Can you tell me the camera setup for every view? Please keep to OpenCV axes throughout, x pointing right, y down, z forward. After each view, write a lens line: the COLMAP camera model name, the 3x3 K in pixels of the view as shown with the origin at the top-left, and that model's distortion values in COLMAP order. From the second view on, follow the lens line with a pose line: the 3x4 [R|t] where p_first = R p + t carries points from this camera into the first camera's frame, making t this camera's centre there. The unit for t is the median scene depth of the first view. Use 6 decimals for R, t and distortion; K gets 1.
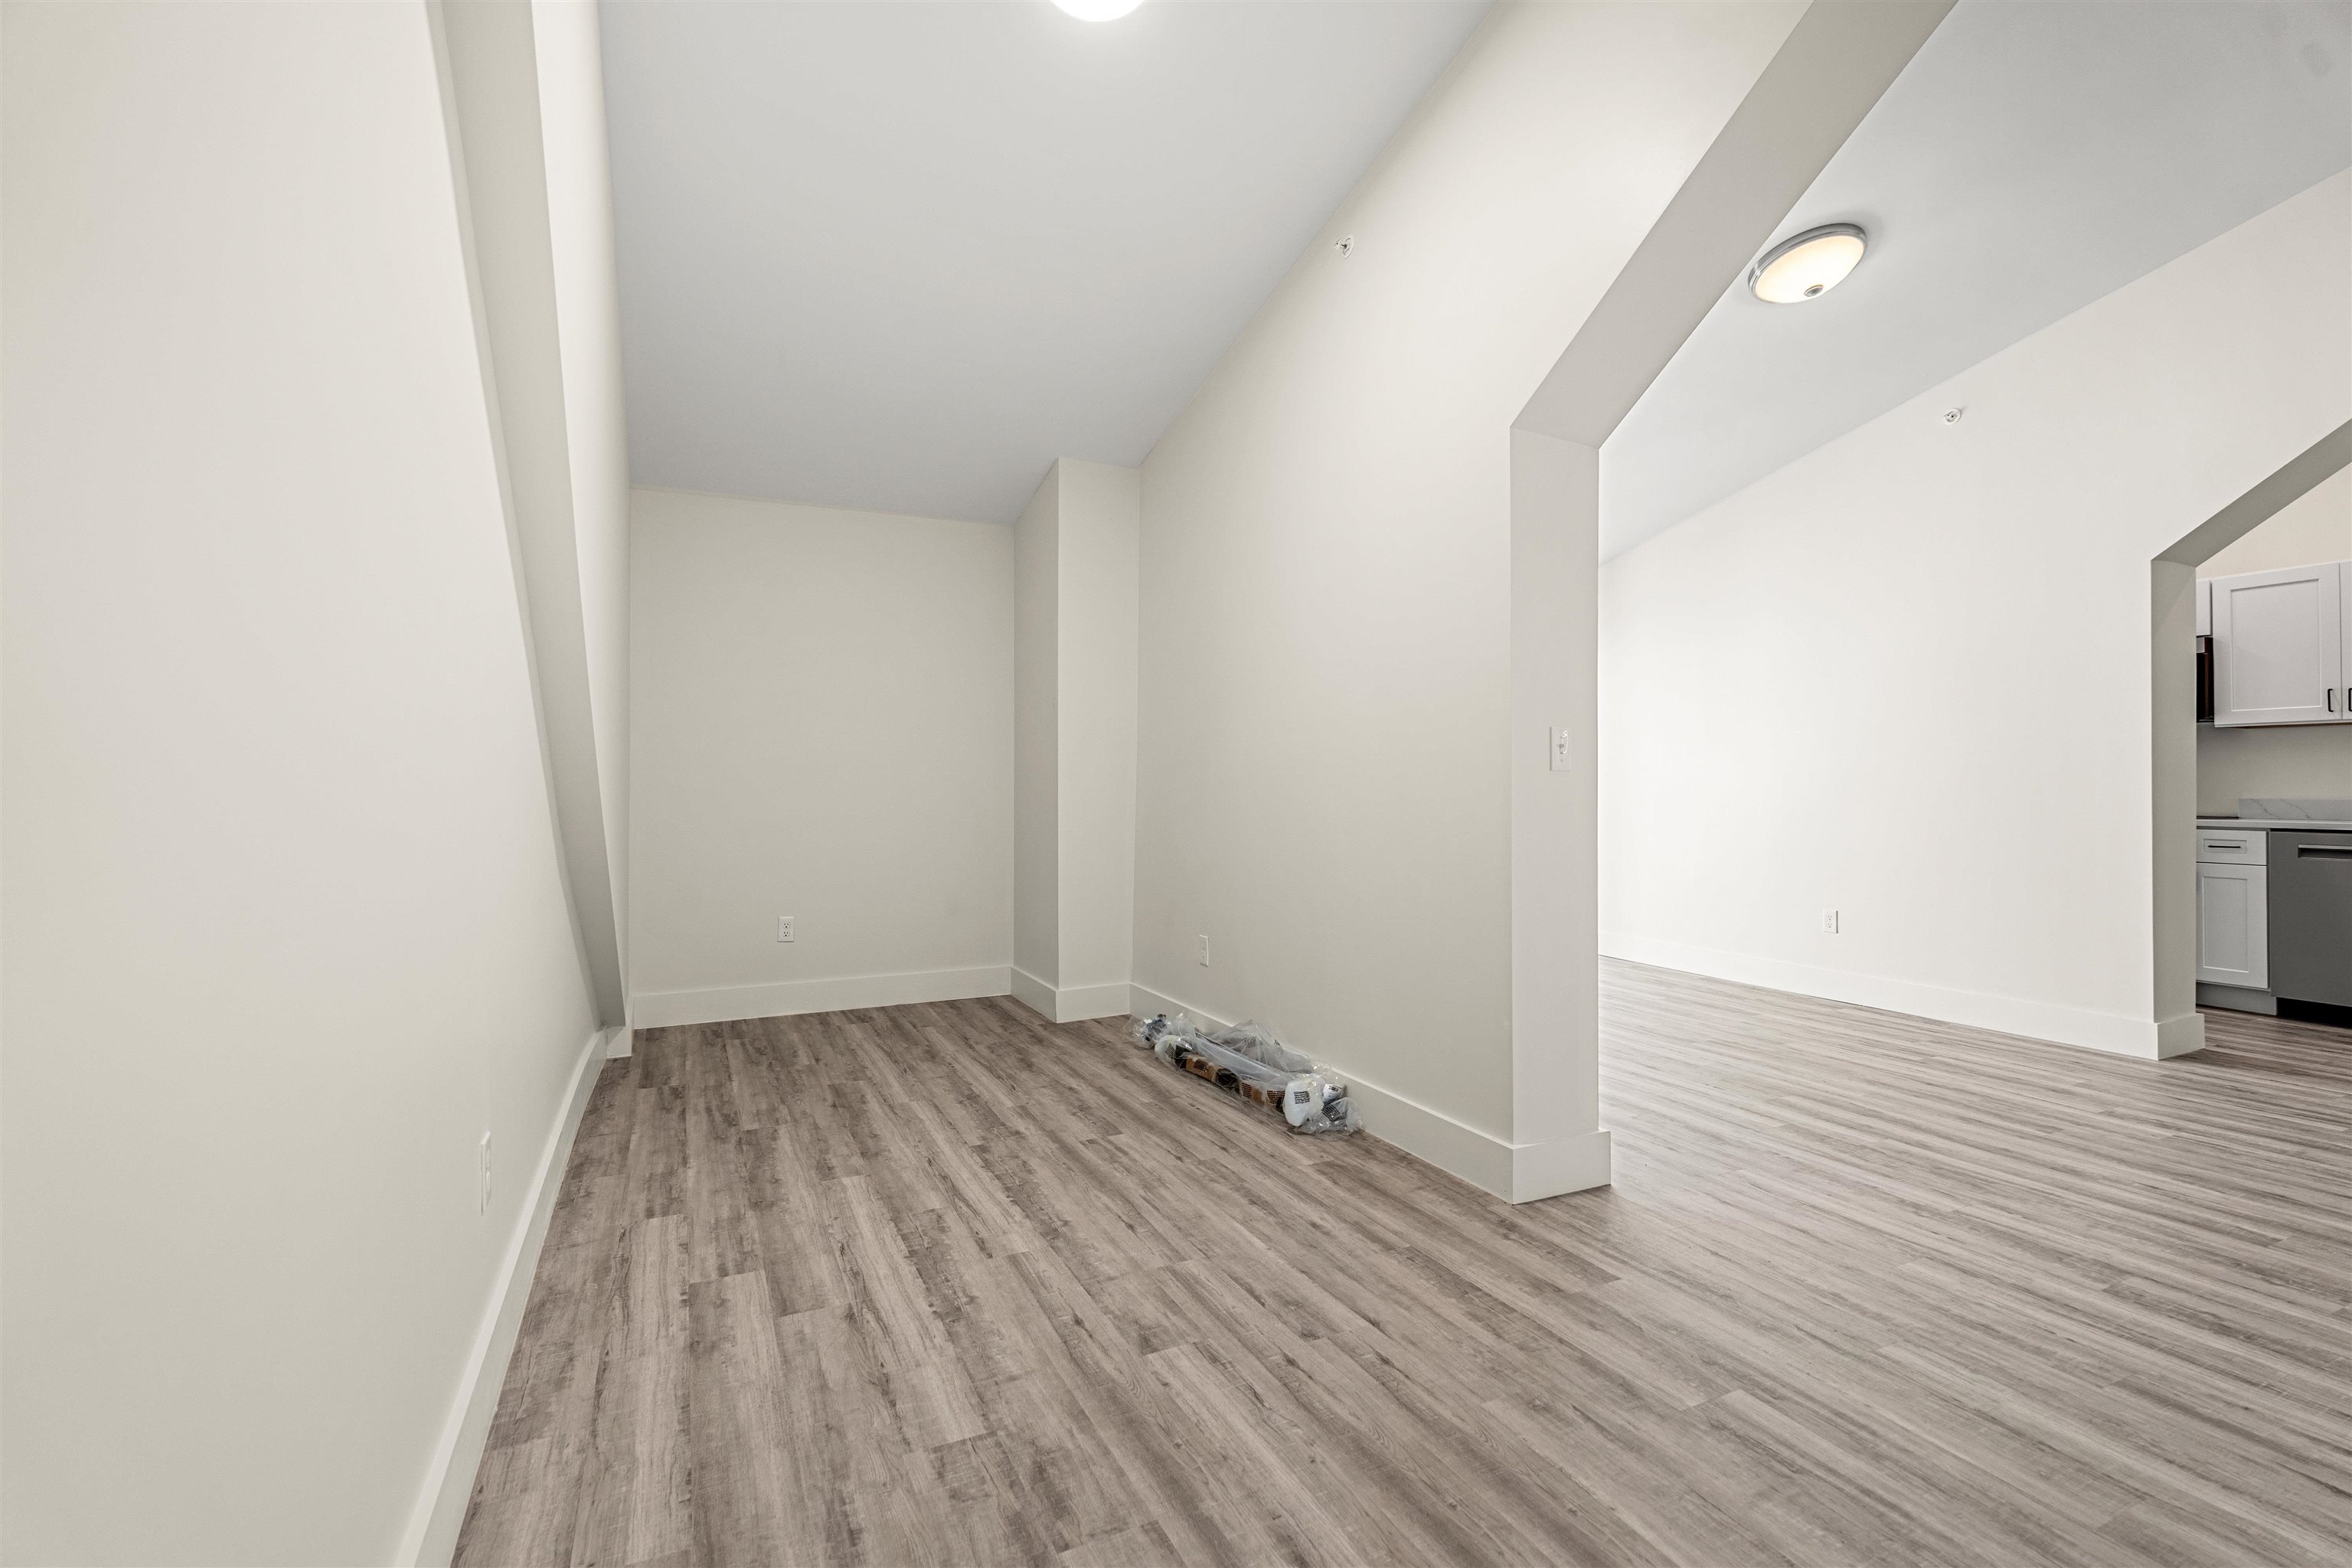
lens RADIAL K [[1043.4, 0, 1176.0], [0, 1043.4, 784.0], [0, 0, 1]] dist [-0.001922, -0.000834]
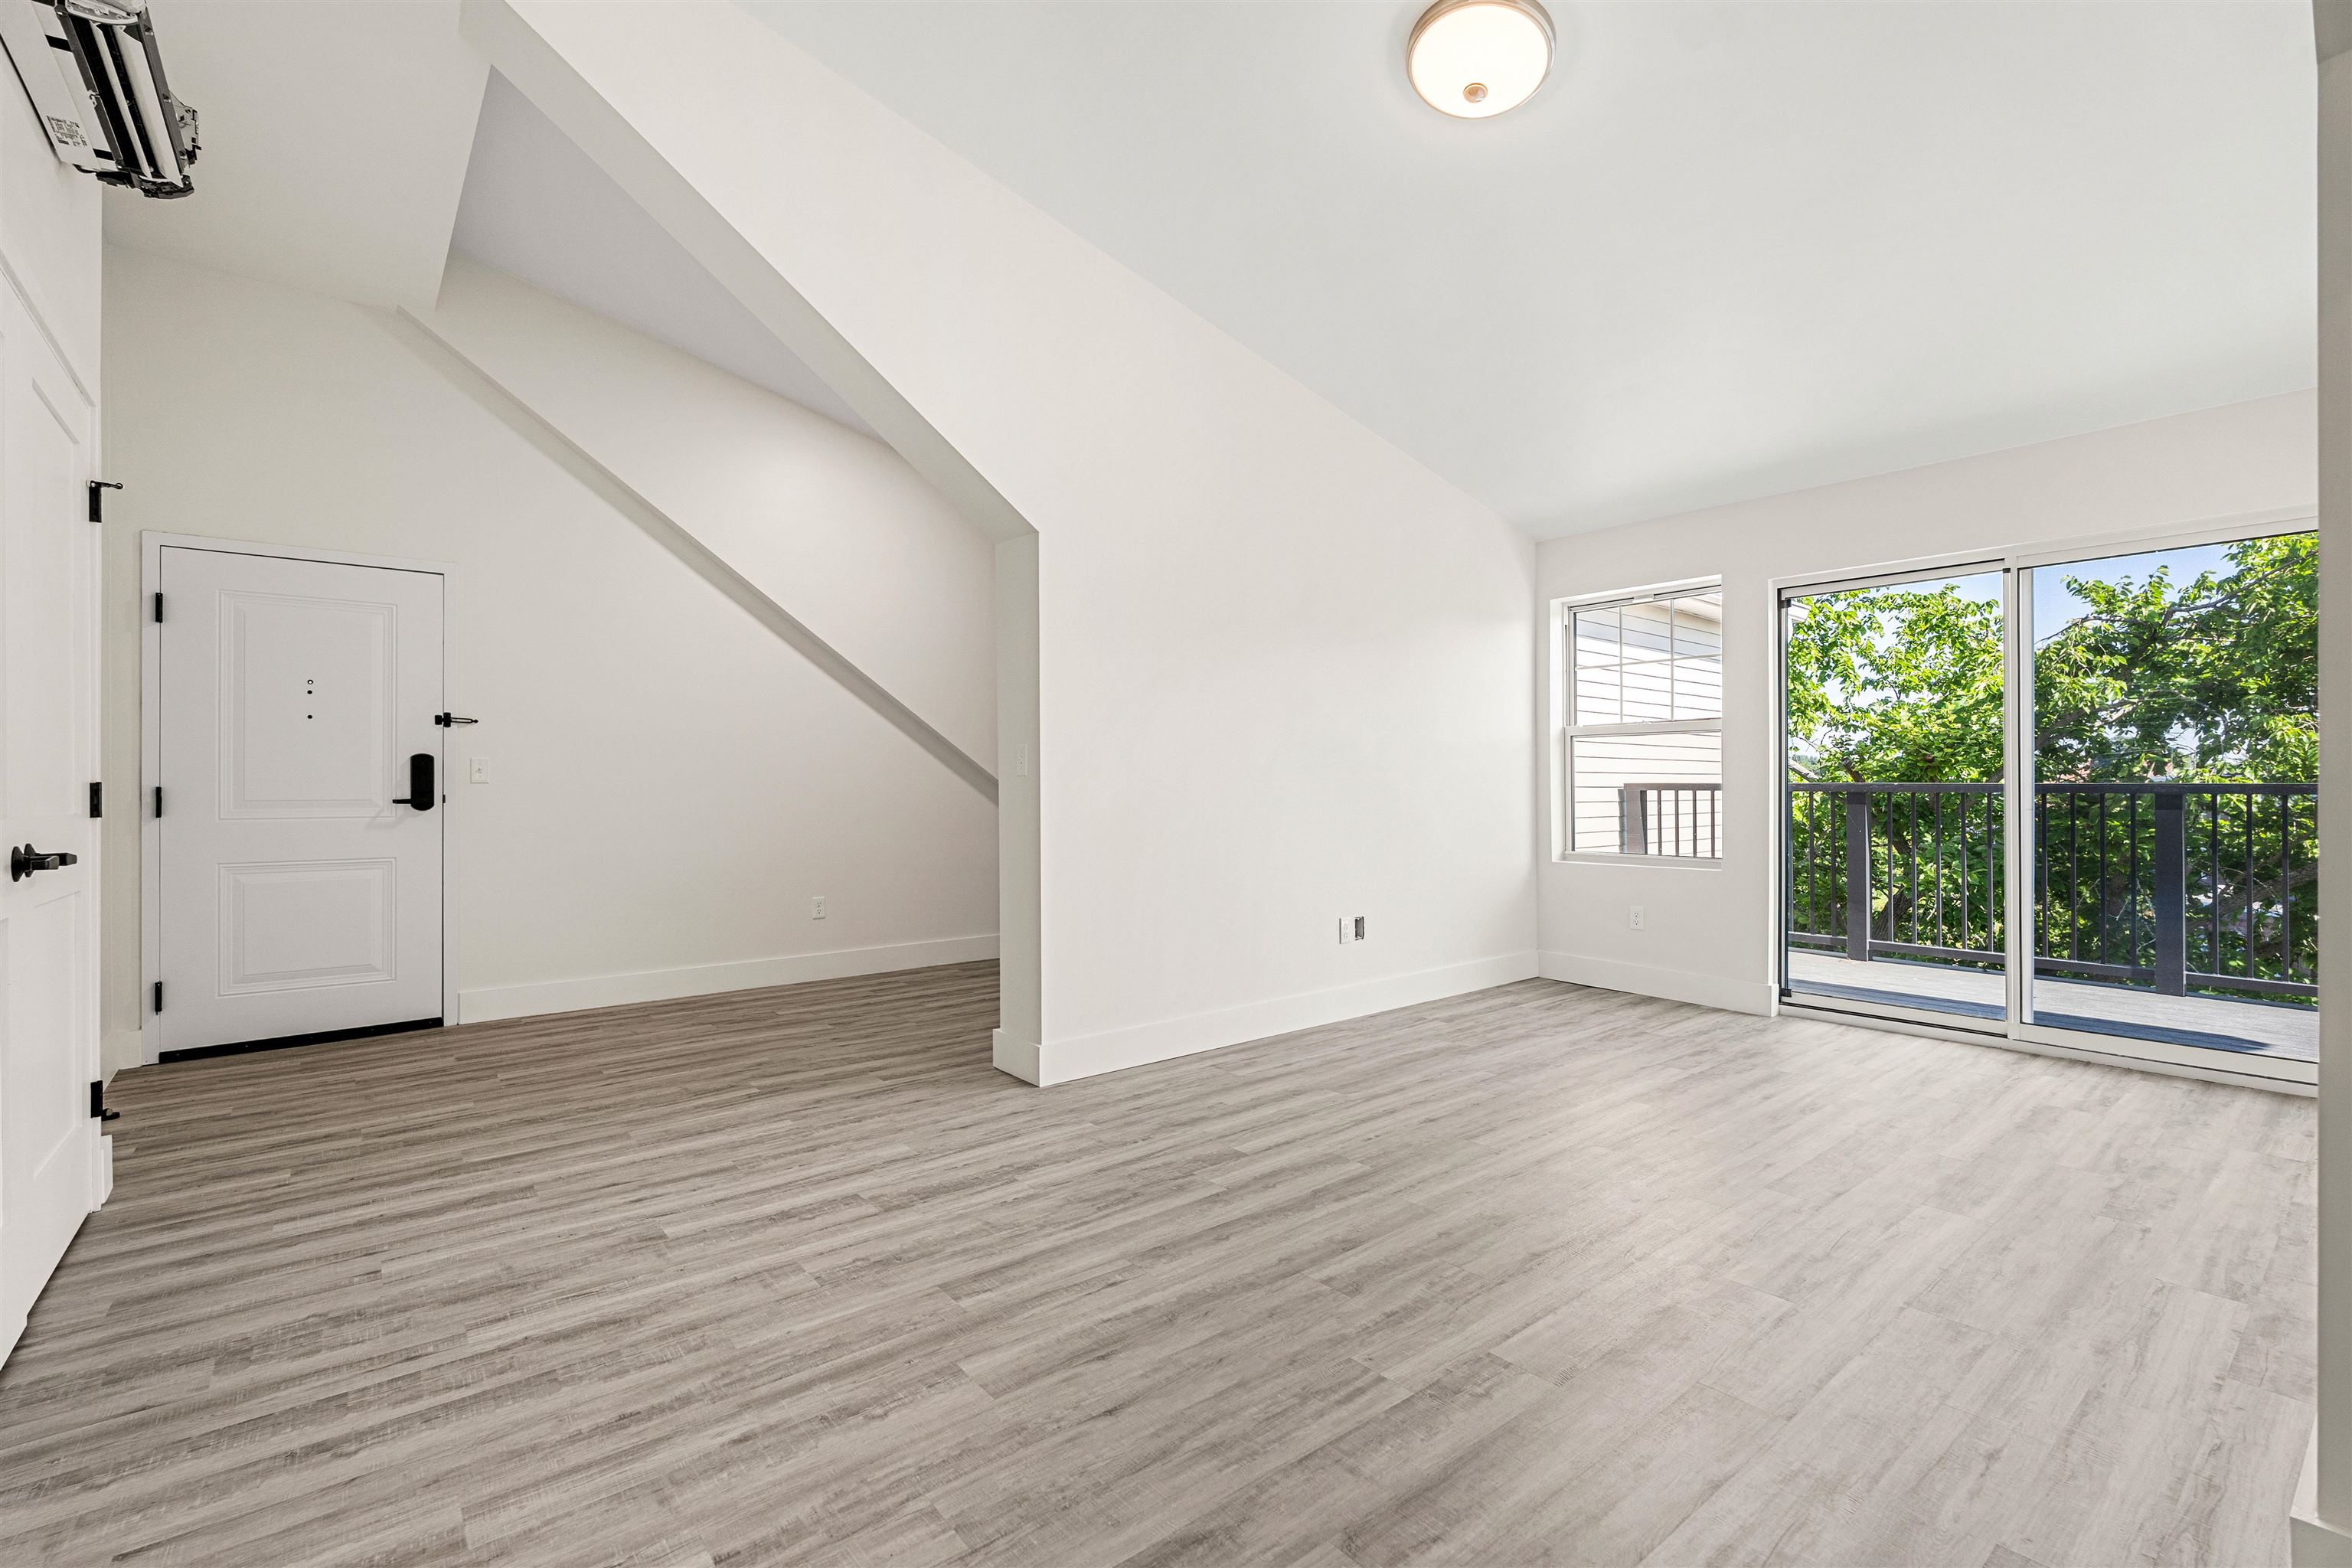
lens RADIAL K [[1019.1, 0, 1176.0], [0, 1019.1, 784.0], [0, 0, 1]] dist [0.002624, 0.000362]
pose [[0.230754, -0.007417, -0.972984, 1.651678], [0.007907, 0.999952, -0.005747, 0.002727], [0.972980, -0.006367, 0.230802, 0.829515]]
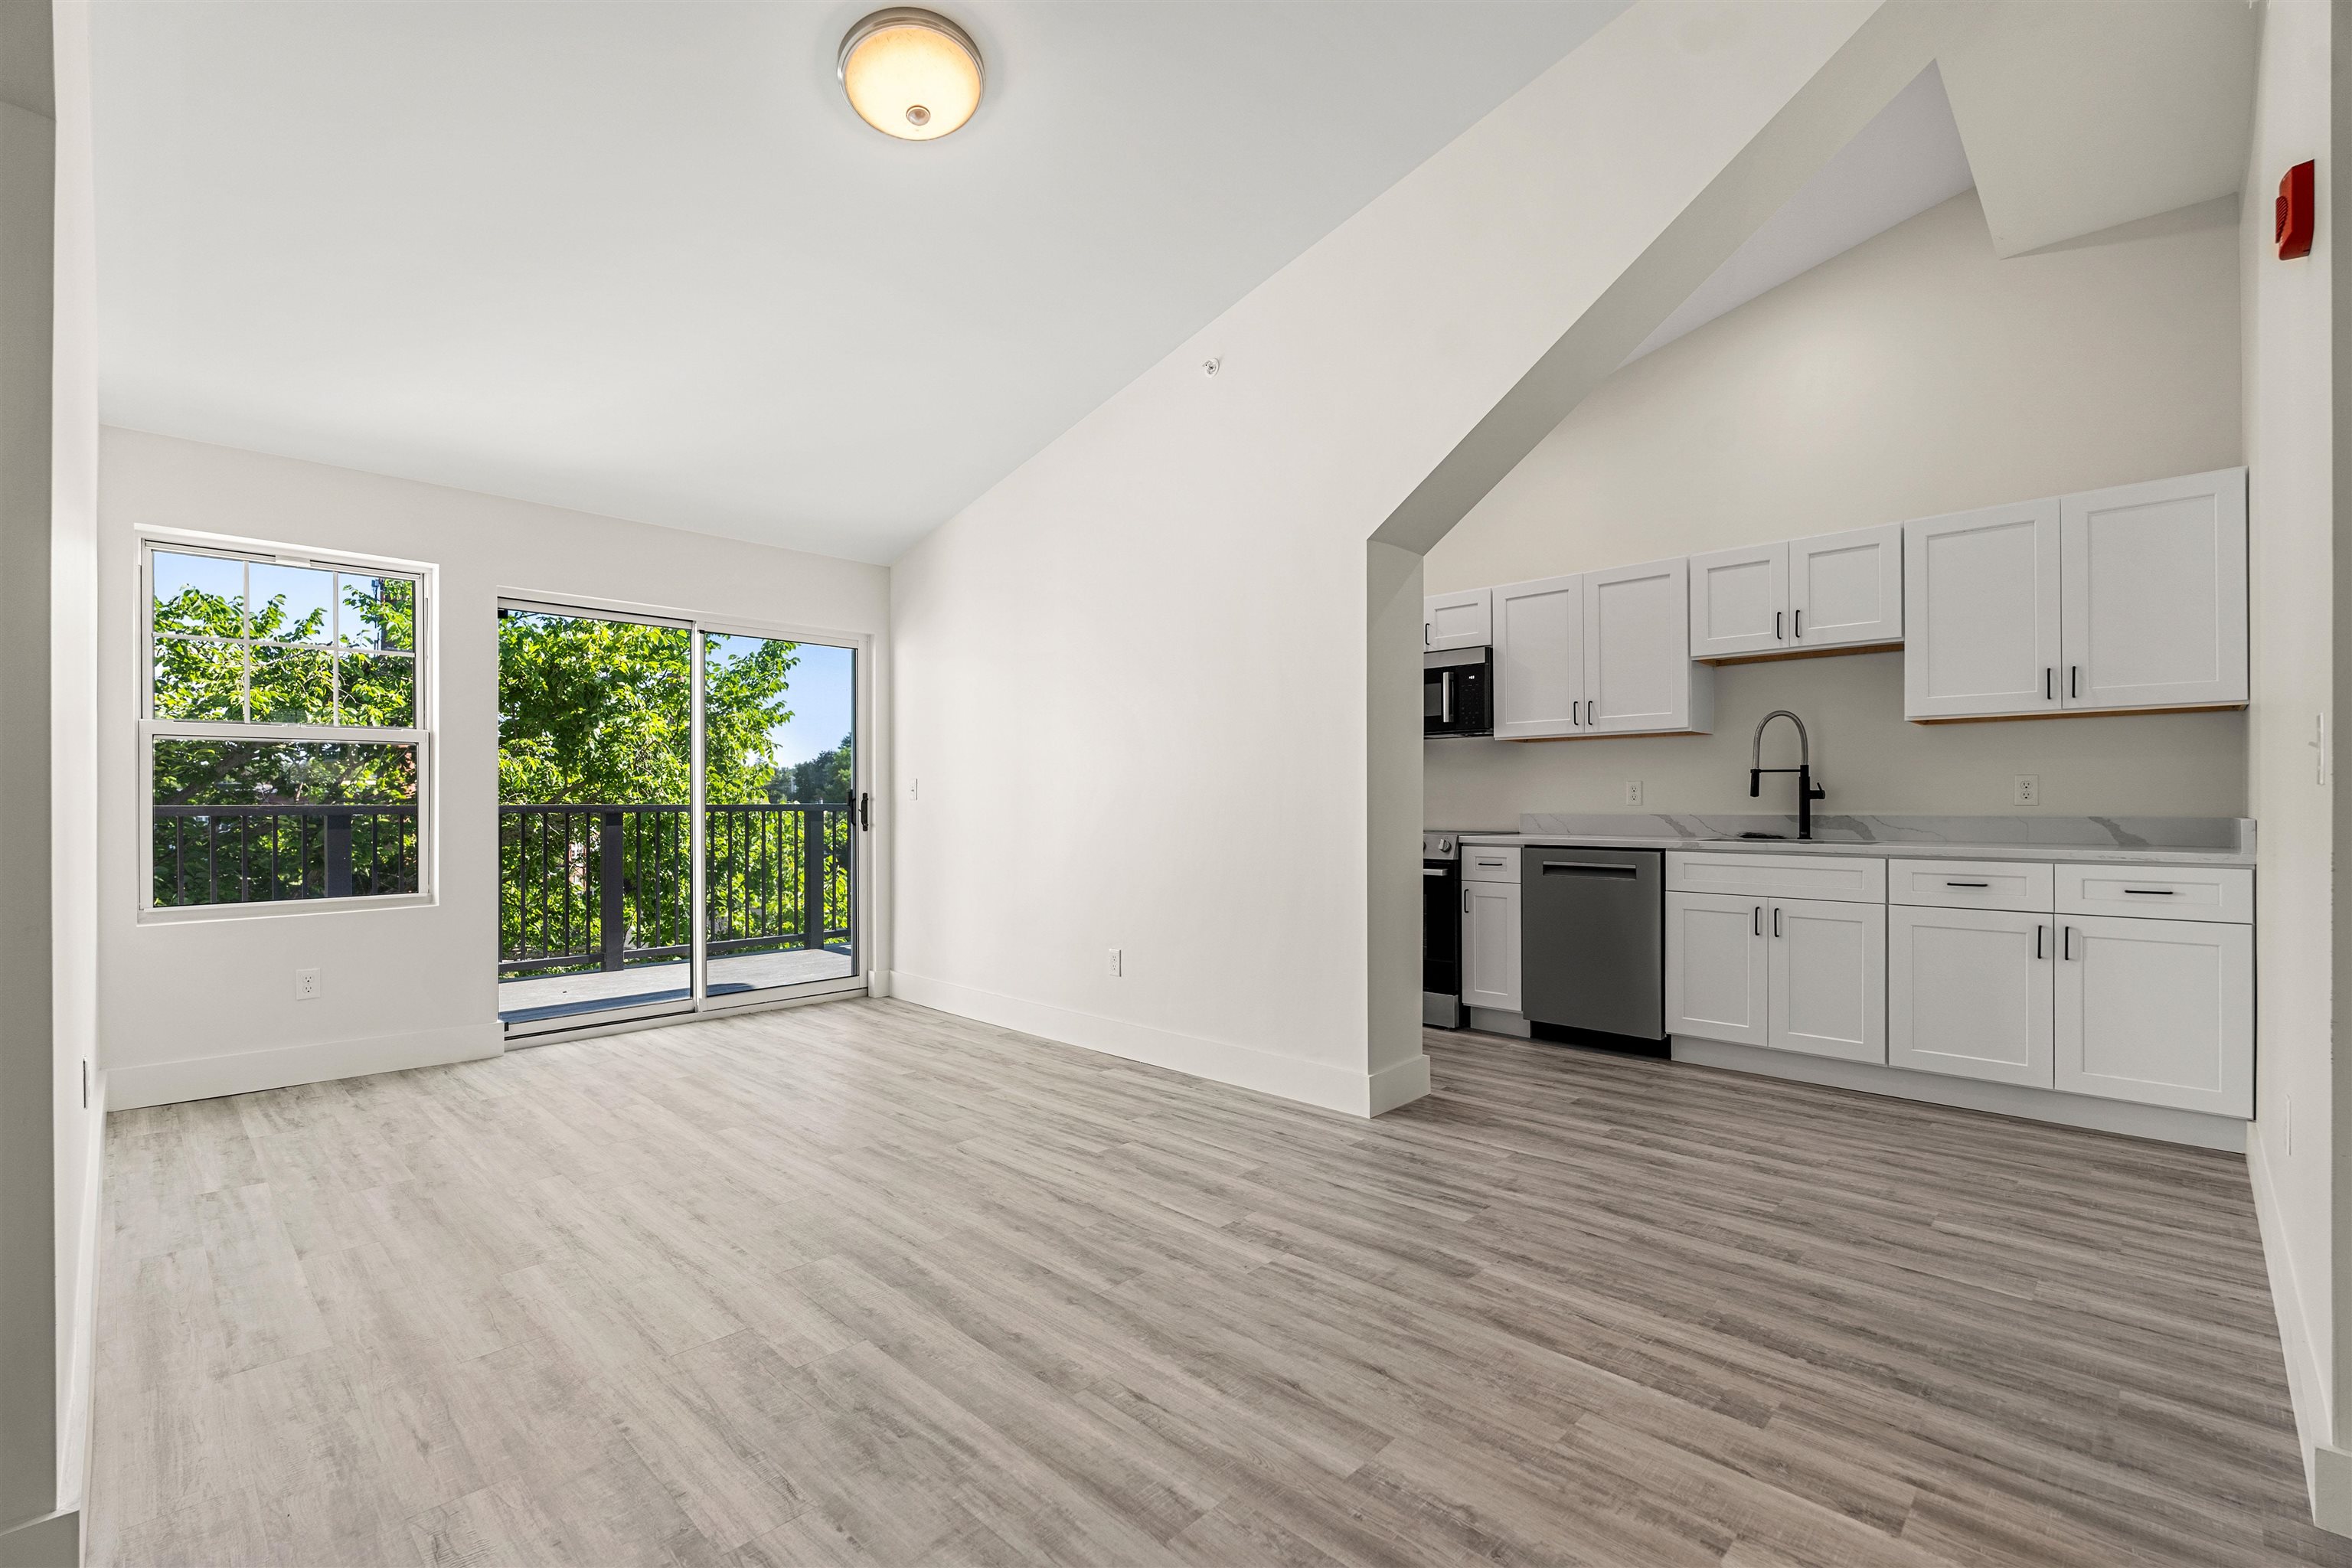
lens RADIAL K [[1047.4, 0, 1188.3], [0, 1047.4, 801.8], [0, 0, 1]] dist [0.000302, -0.000073]
pose [[0.934974, -0.002856, 0.354706, 0.697781], [0.002866, 0.999996, 0.000496, 0.002376], [-0.354706, 0.000553, 0.934978, 0.339775]]
